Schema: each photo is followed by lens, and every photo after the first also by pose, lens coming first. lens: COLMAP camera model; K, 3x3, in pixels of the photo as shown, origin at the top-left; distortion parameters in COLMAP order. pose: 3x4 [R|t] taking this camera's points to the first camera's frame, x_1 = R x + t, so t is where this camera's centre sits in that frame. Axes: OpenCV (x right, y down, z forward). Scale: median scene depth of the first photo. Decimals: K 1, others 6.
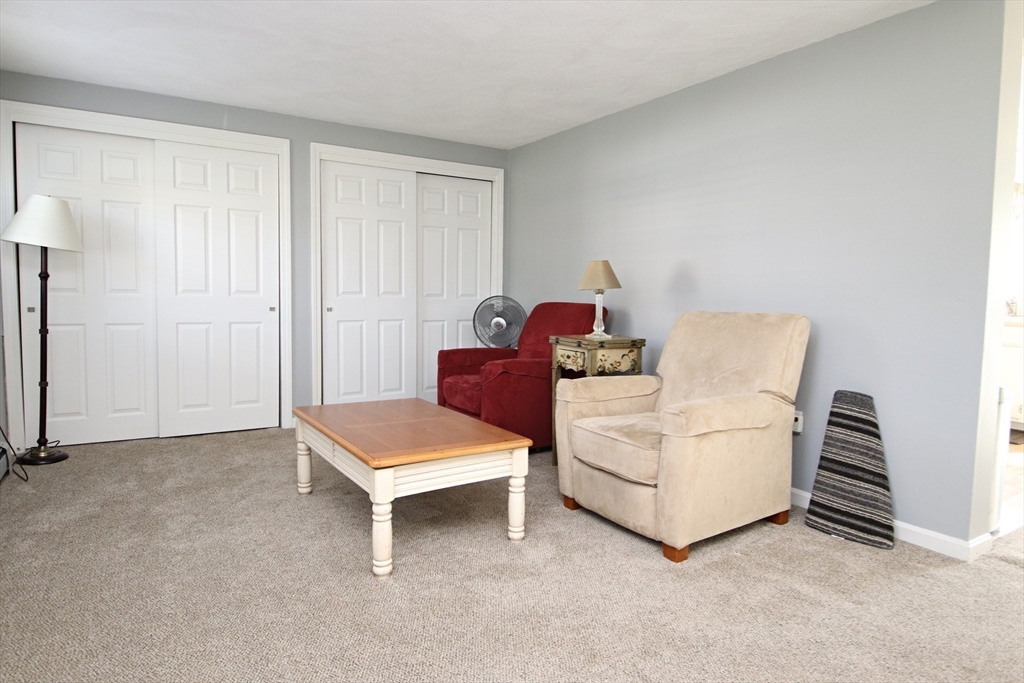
lens RADIAL K [[616.4, 0, 511.9], [0, 616.4, 329.0], [0, 0, 1]] dist [0.017723, -0.000167]
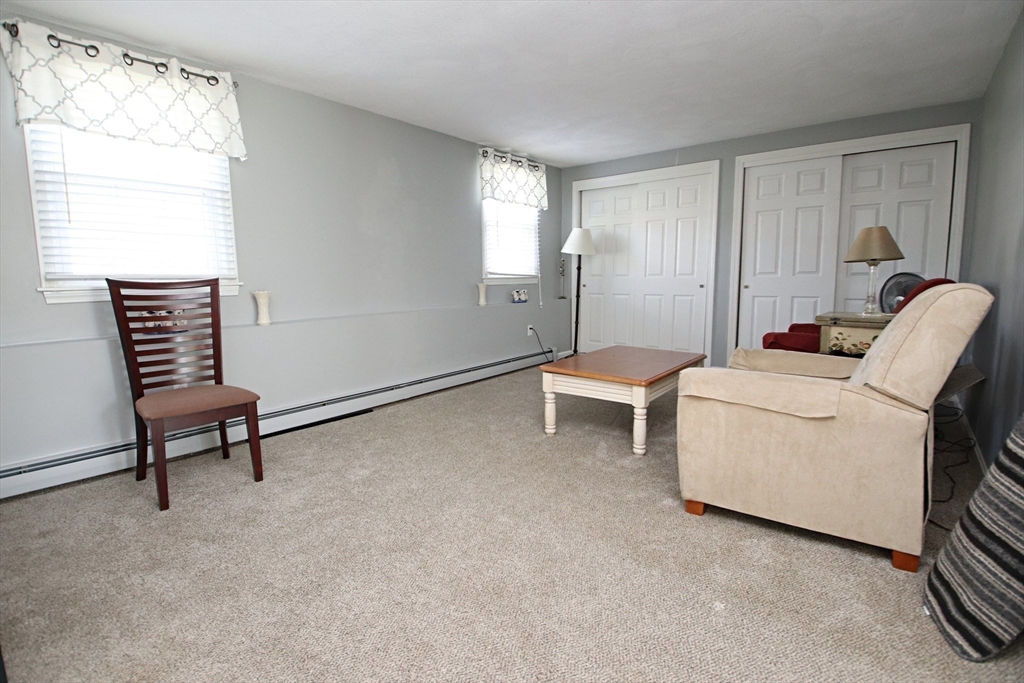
lens RADIAL K [[500.5, 0, 511.5], [0, 500.5, 327.1], [0, 0, 1]] dist [0.000068, 0.000010]
pose [[0.308477, 0.075092, -0.948263, 0.664973], [-0.043704, 0.996945, 0.064730, 0.006159], [0.950227, 0.021475, 0.310817, 0.290233]]
